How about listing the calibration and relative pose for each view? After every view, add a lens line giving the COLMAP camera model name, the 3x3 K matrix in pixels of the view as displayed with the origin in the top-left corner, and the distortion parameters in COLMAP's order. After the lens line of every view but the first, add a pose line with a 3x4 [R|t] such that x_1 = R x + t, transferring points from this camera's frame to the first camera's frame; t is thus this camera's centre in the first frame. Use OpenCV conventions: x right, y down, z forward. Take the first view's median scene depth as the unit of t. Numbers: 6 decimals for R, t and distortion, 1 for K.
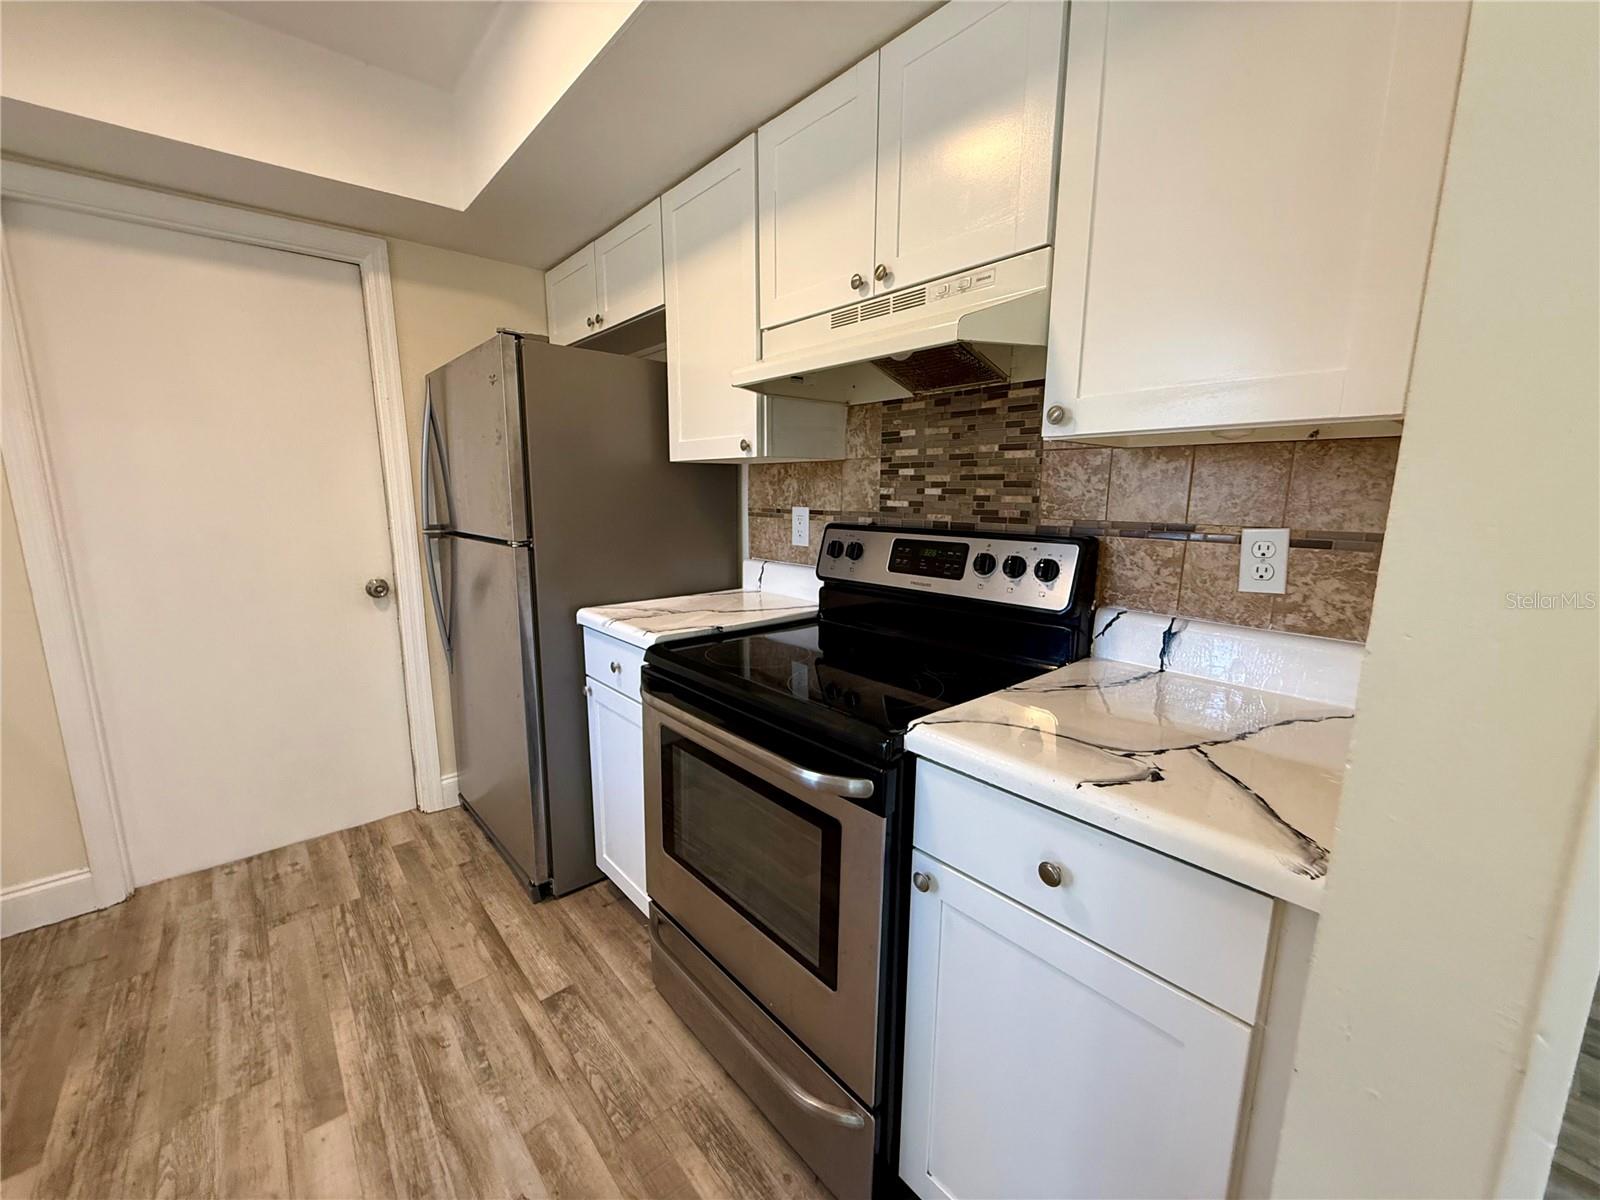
lens RADIAL K [[639.1, 0, 794.8], [0, 639.1, 601.7], [0, 0, 1]] dist [0.001099, -0.000045]
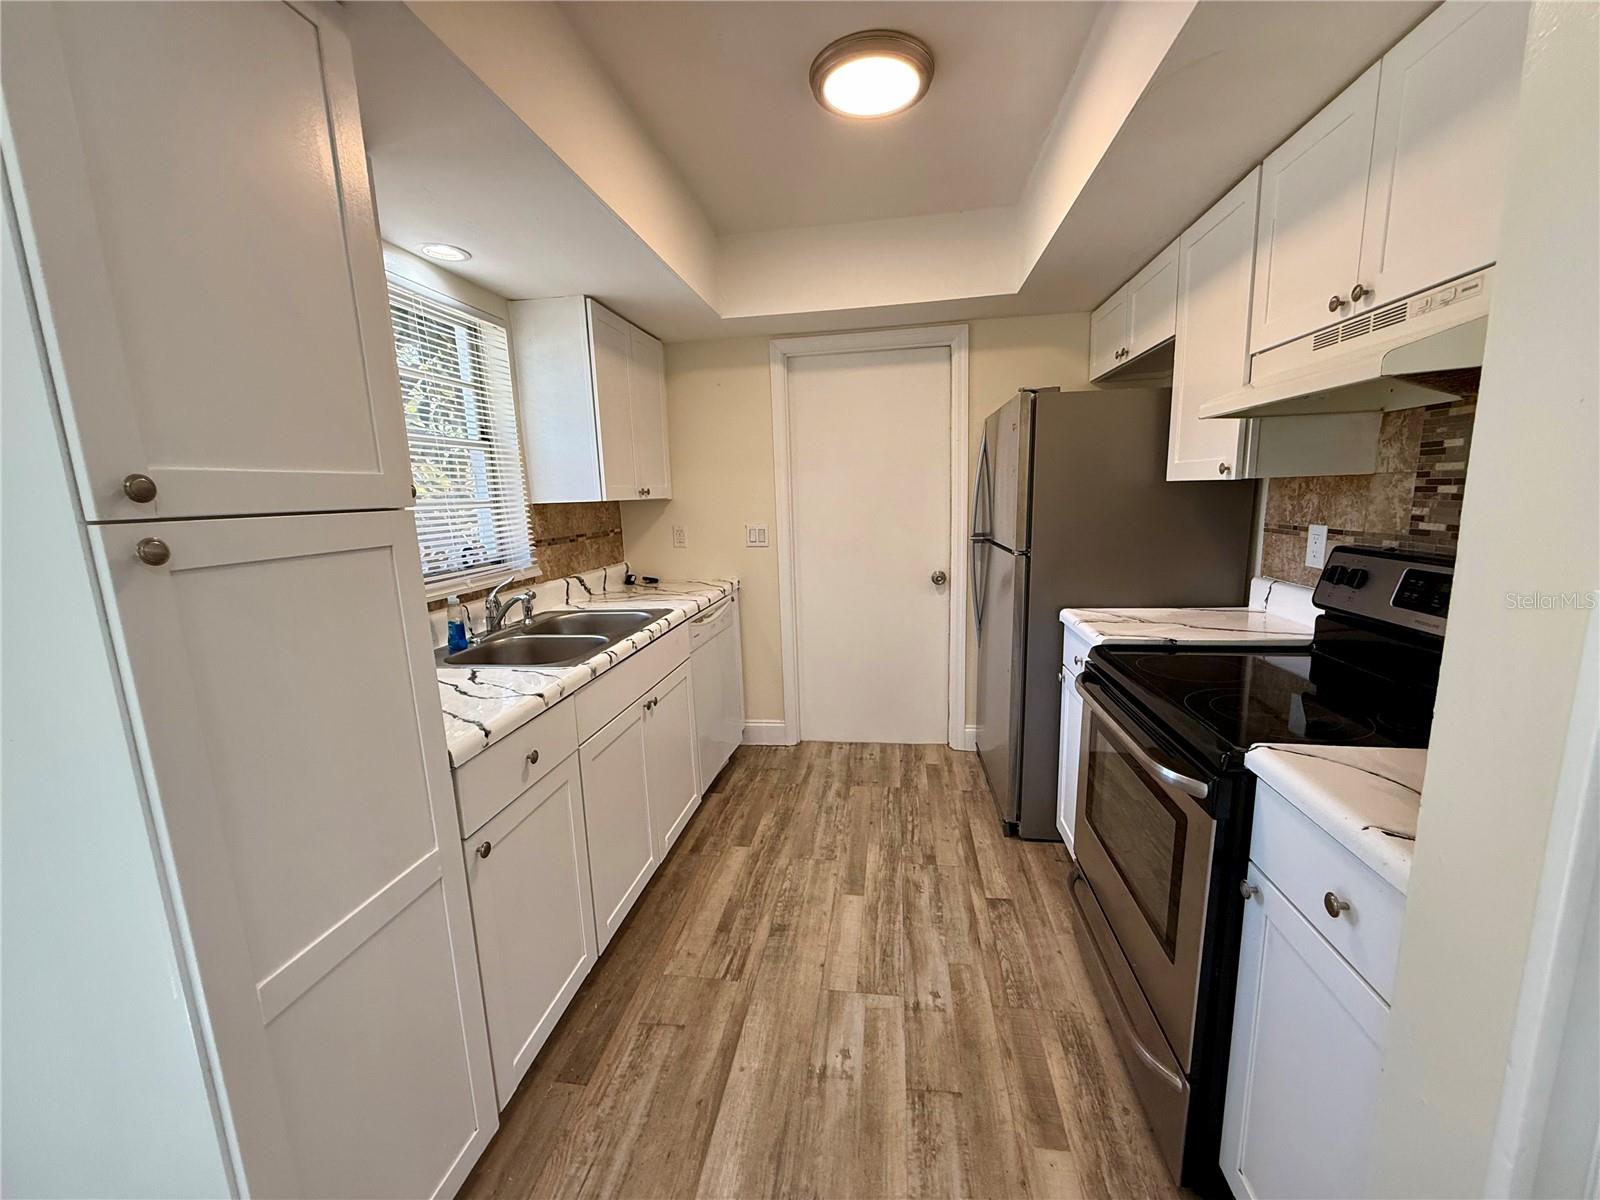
lens RADIAL K [[636.9, 0, 795.9], [0, 636.9, 601.3], [0, 0, 1]] dist [0.000092, 0.000250]
pose [[0.645943, 0.103783, -0.756298, 0.252725], [-0.097102, 0.993838, 0.053447, -0.018818], [0.757185, 0.038914, 0.652040, -0.166910]]
